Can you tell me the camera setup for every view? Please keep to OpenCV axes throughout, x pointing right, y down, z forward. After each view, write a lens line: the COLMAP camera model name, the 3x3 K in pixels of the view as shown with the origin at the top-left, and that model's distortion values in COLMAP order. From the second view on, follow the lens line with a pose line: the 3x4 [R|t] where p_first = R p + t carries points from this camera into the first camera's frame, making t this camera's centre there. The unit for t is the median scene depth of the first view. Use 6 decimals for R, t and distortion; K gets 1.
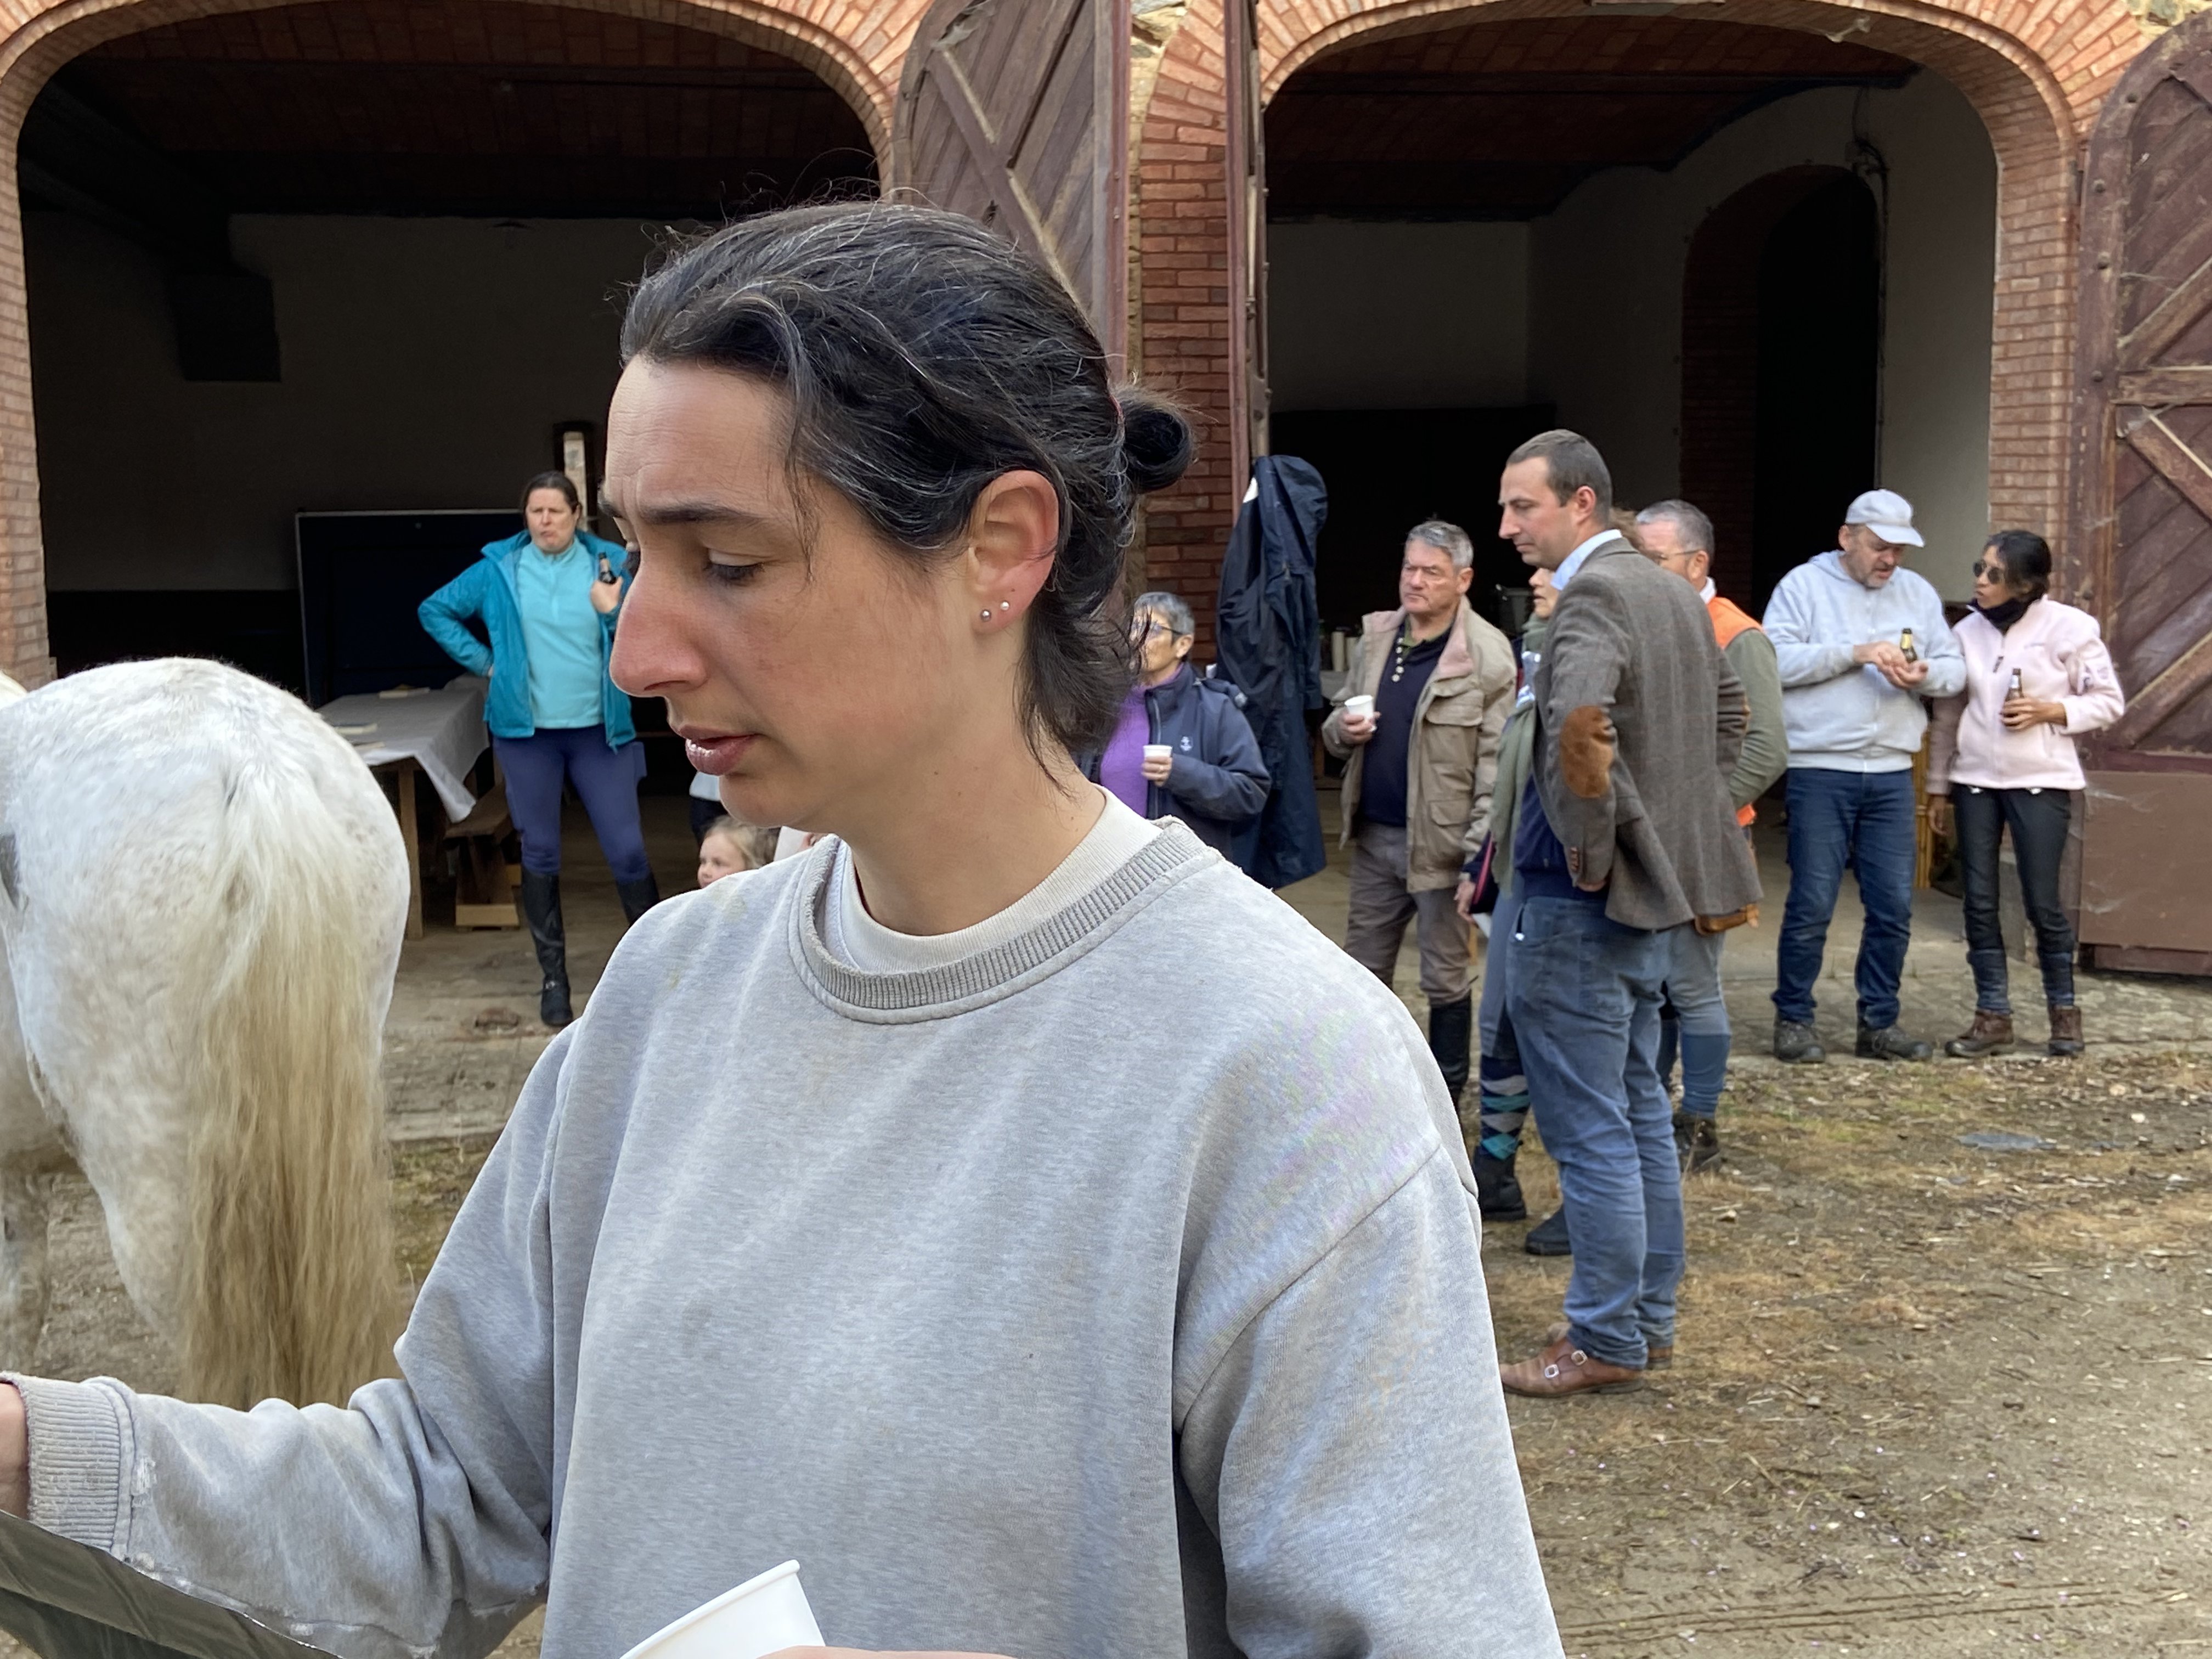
lens RADIAL K [[2841.8, 0, 1095.4], [0, 2841.8, 821.1], [0, 0, 1]] dist [0.101053, 0.000000]
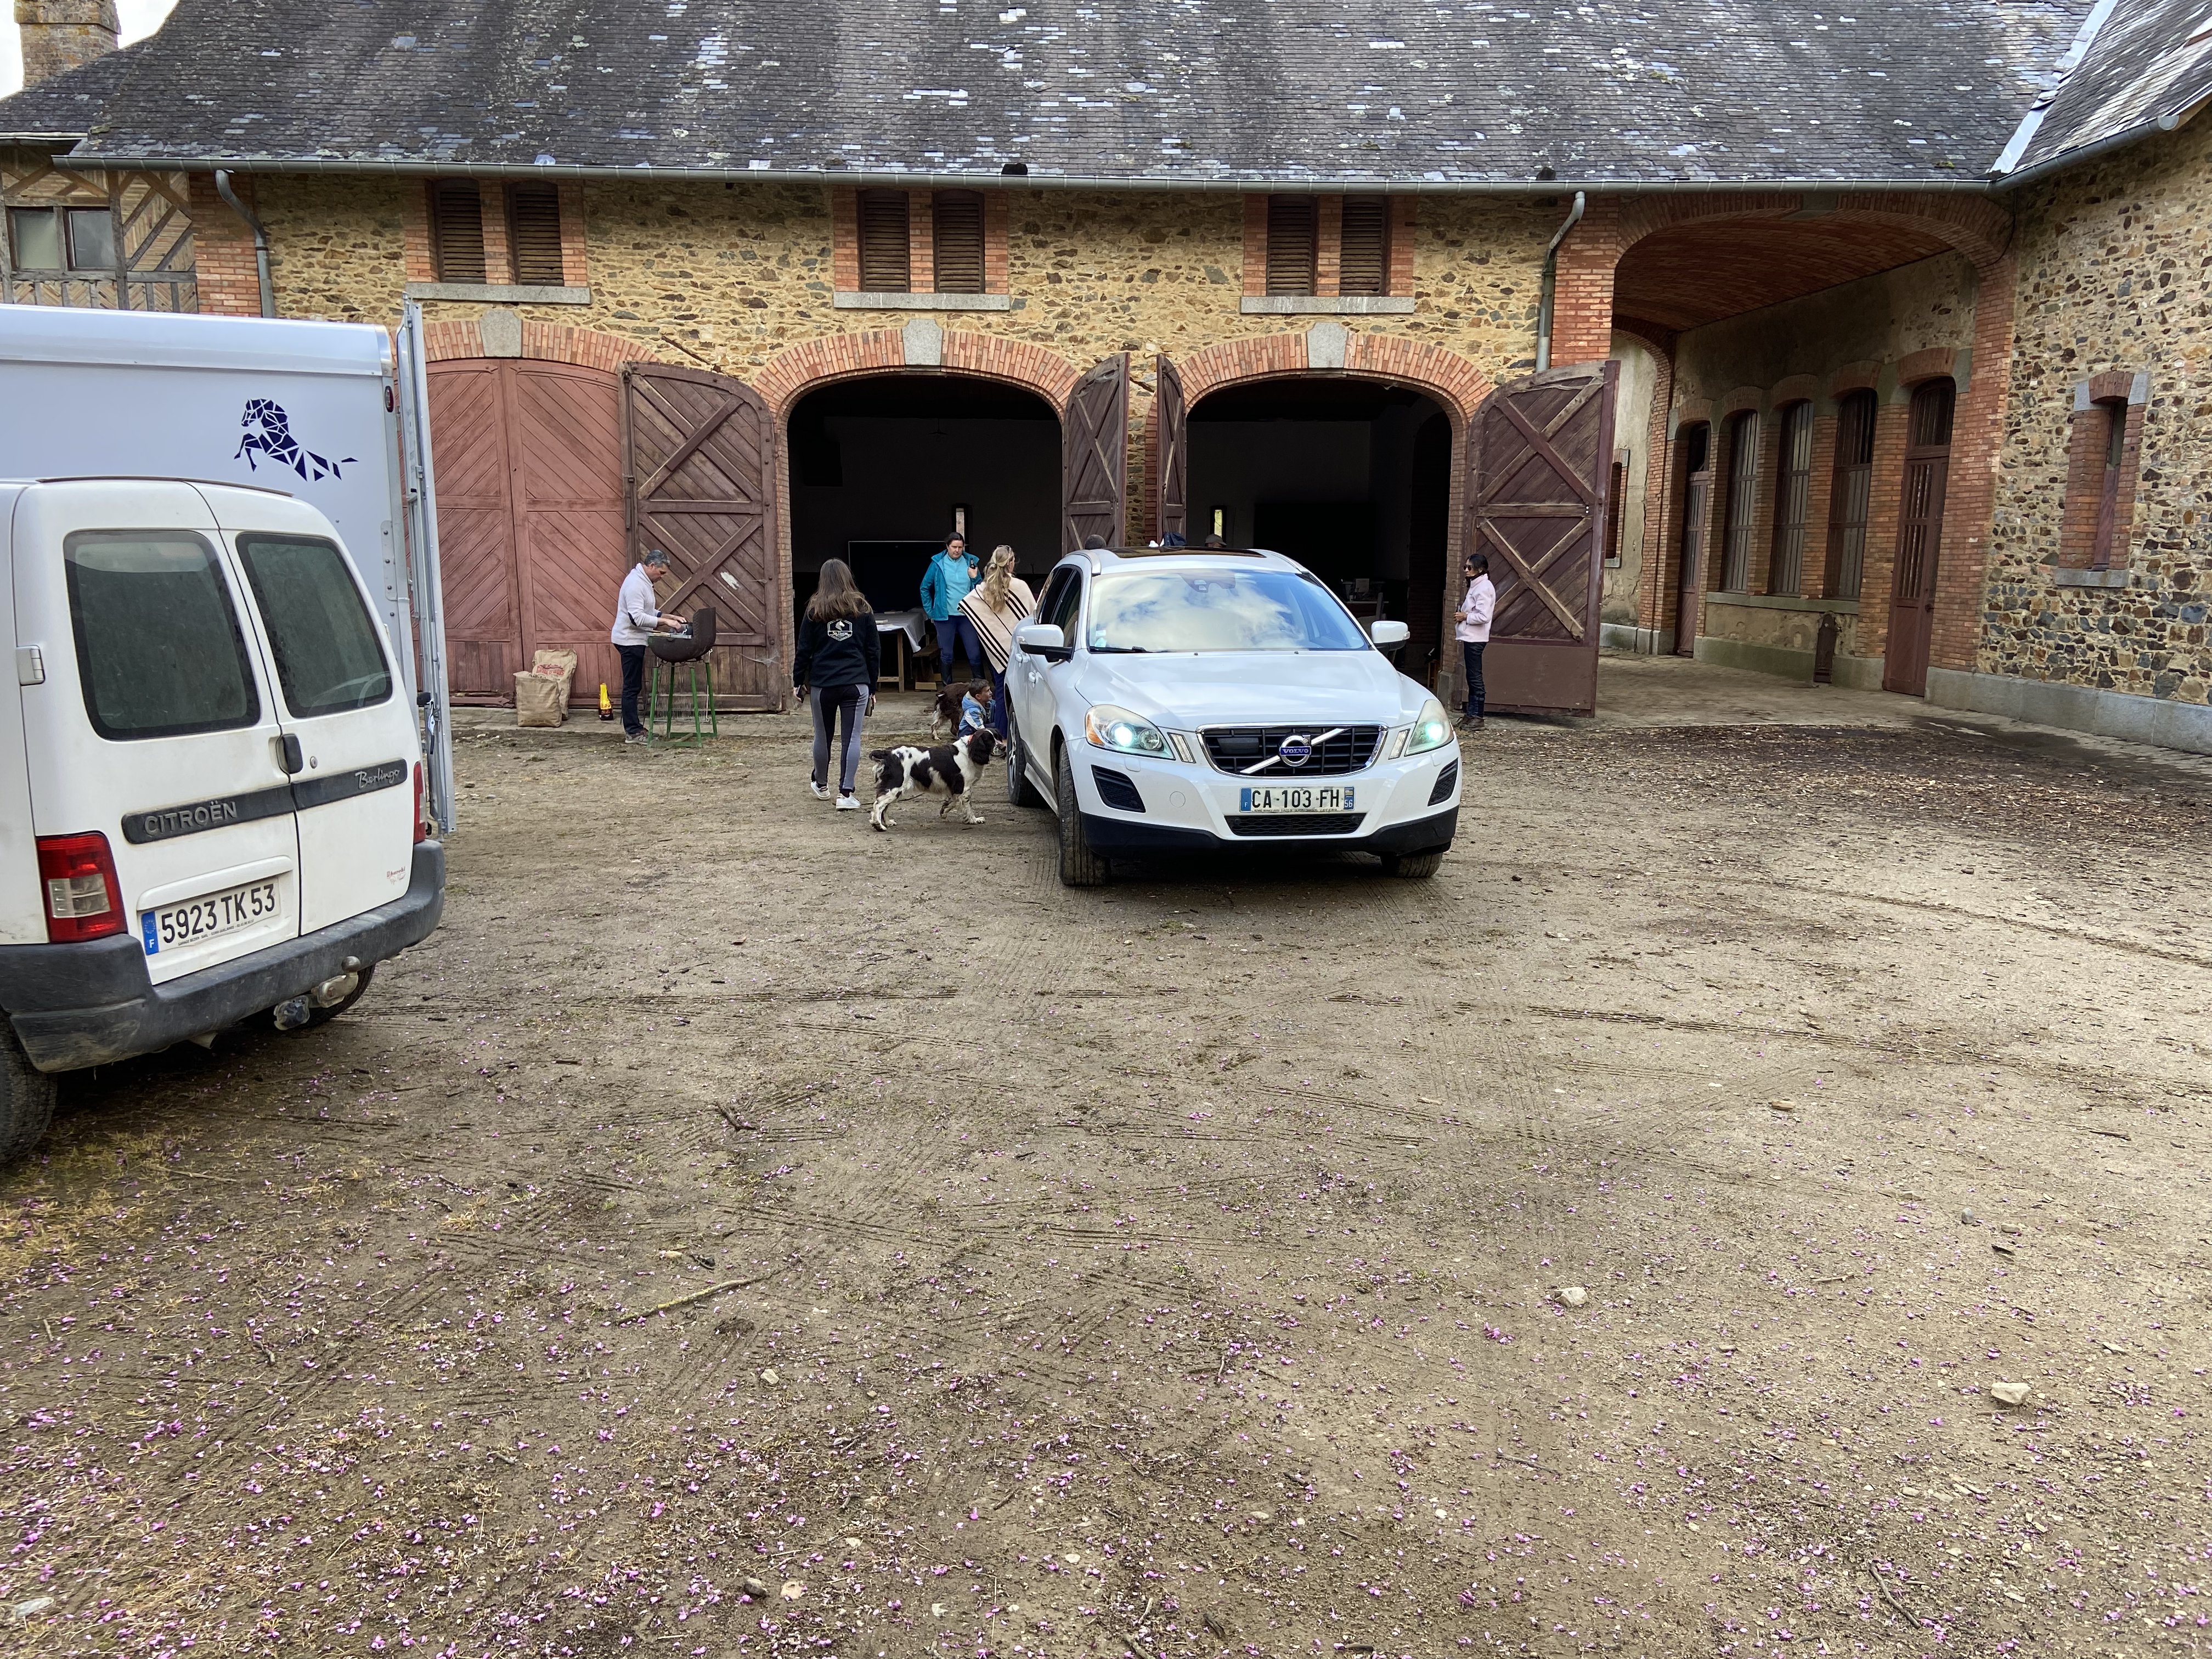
lens RADIAL K [[1707.6, 0, 1107.8], [0, 1707.6, 840.1], [0, 0, 1]] dist [0.074135, -0.098187]
pose [[0.995254, 0.031820, -0.091966, 0.191902], [-0.025724, 0.997439, 0.066736, 0.099670], [0.093854, -0.064054, 0.993523, -1.021388]]
